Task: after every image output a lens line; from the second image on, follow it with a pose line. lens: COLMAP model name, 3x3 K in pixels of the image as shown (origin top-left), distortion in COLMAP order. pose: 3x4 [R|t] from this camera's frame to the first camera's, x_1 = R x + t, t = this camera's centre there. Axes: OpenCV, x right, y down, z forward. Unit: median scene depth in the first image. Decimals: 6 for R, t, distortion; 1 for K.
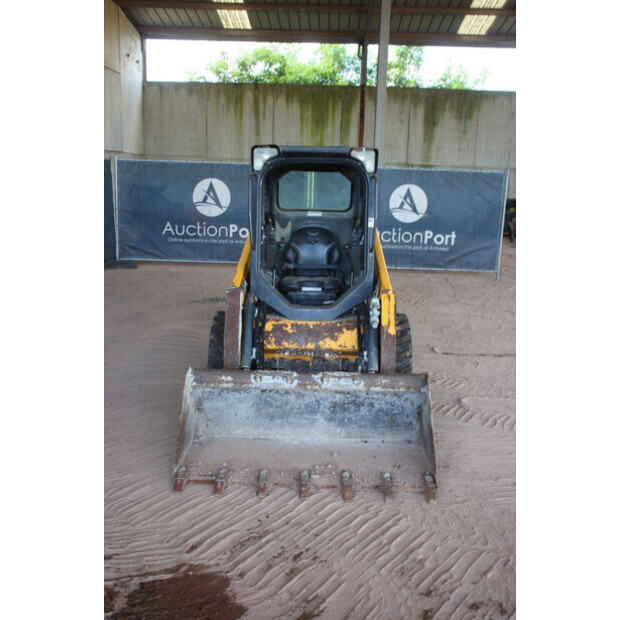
lens RADIAL K [[610.9, 0, 310.0], [0, 610.9, 310.0], [0, 0, 1]] dist [-0.067601, 0.027820]
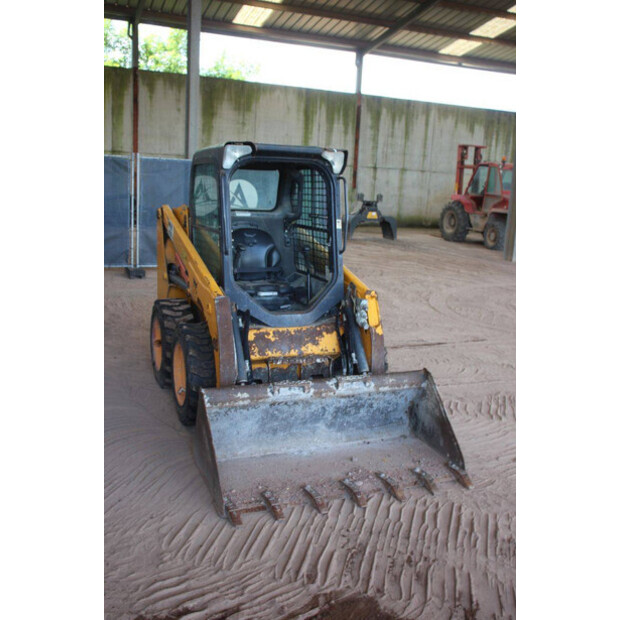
lens RADIAL K [[639.1, 0, 310.0], [0, 639.1, 310.0], [0, 0, 1]] dist [-0.051837, 0.030349]
pose [[0.914909, -0.060500, 0.399099, -0.374302], [0.058322, 0.998142, 0.017610, -0.024856], [-0.399424, 0.007165, 0.916739, 0.063952]]
